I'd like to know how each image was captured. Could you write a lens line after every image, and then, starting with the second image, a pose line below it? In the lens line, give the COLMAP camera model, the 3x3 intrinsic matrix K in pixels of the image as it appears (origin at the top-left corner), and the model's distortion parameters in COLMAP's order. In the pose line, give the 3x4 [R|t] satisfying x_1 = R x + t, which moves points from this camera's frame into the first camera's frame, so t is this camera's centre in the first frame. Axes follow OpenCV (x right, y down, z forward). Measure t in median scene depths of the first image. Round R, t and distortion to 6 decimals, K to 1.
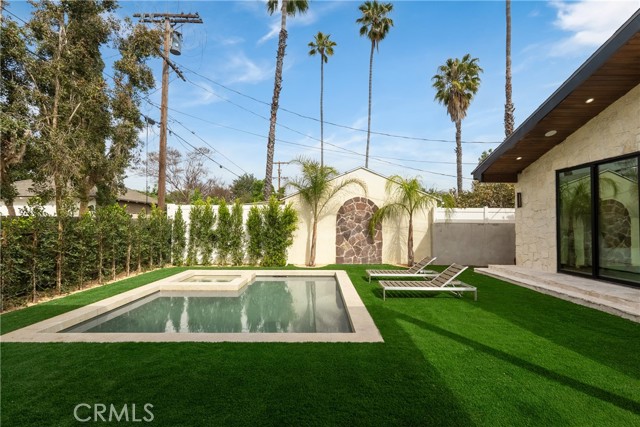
lens RADIAL K [[281.0, 0, 320.5], [0, 281.0, 216.0], [0, 0, 1]] dist [-0.002297, -0.000381]
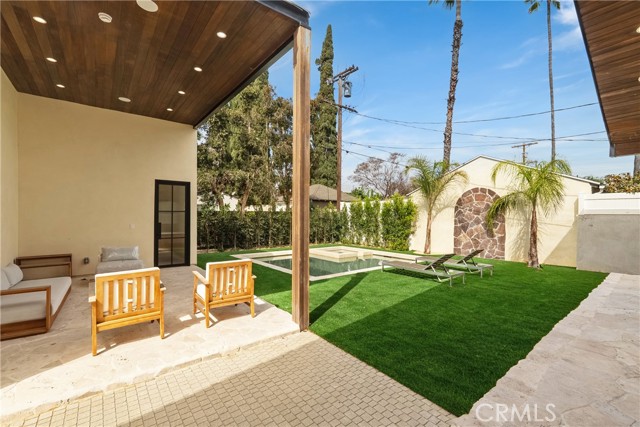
lens RADIAL K [[281.0, 0, 320.5], [0, 281.0, 216.0], [0, 0, 1]] dist [-0.002297, -0.000381]
pose [[0.620855, 0.001871, -0.783923, 0.568384], [0.014902, 0.999788, 0.014189, 0.007799], [0.783784, -0.020492, 0.620696, -0.014634]]
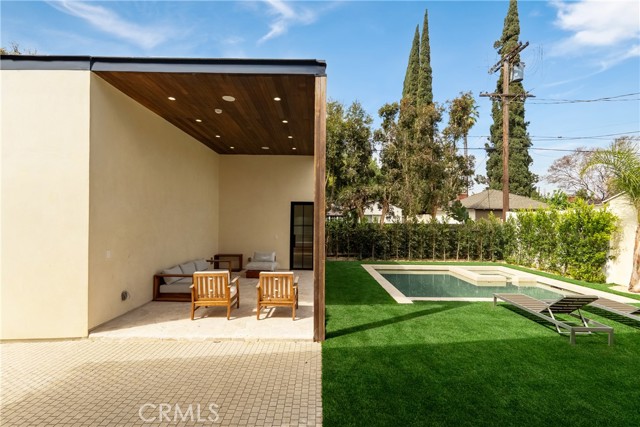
lens RADIAL K [[281.0, 0, 320.5], [0, 281.0, 216.0], [0, 0, 1]] dist [-0.002297, -0.000381]
pose [[0.005403, -0.017320, -0.999835, 0.680196], [0.012926, 0.999768, -0.017249, -0.015055], [0.999902, -0.012831, 0.005626, 0.185117]]
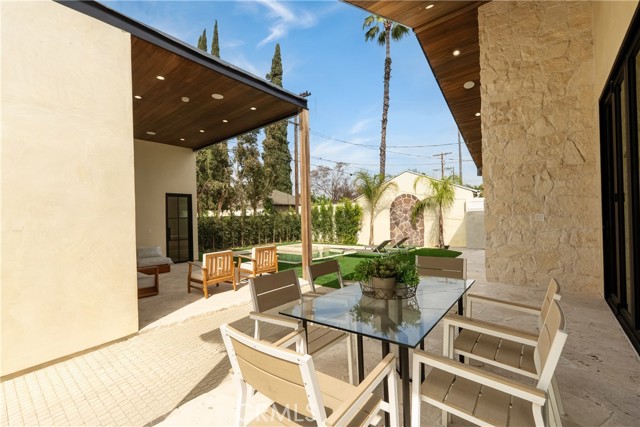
lens RADIAL K [[281.0, 0, 320.5], [0, 281.0, 216.0], [0, 0, 1]] dist [-0.002297, -0.000381]
pose [[0.765134, -0.025383, -0.643370, 0.689341], [0.043126, 0.998999, 0.011874, 0.002565], [0.642425, -0.036831, 0.765463, -0.258318]]
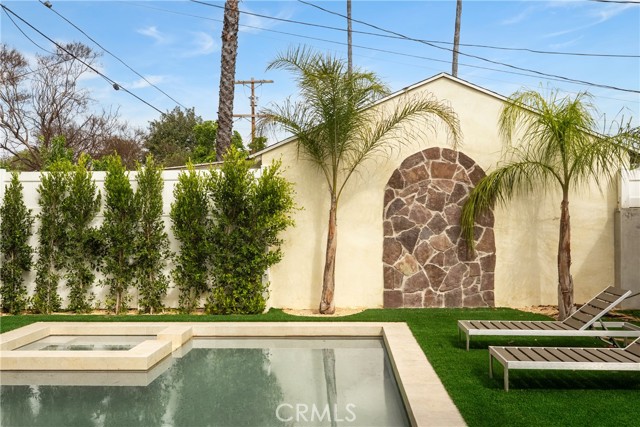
lens RADIAL K [[633.9, 0, 320.0], [0, 633.9, 213.5], [0, 0, 1]] dist [0.006123, 0.003674]
pose [[0.998979, -0.009209, -0.044226, 0.003085], [0.009900, 0.999832, 0.015440, 0.014359], [0.044076, -0.015862, 0.998902, 0.052278]]
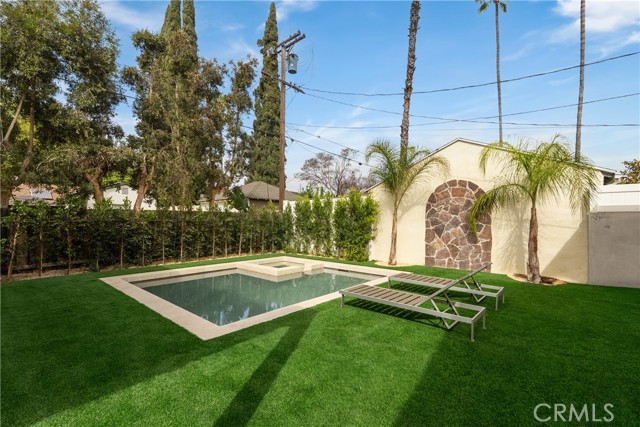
lens RADIAL K [[281.0, 0, 320.5], [0, 281.0, 216.0], [0, 0, 1]] dist [-0.002297, -0.000381]
pose [[0.751810, -0.010251, -0.659300, 0.369177], [0.014027, 0.999902, 0.000449, 0.024385], [0.659230, -0.009585, 0.751880, 0.202386]]
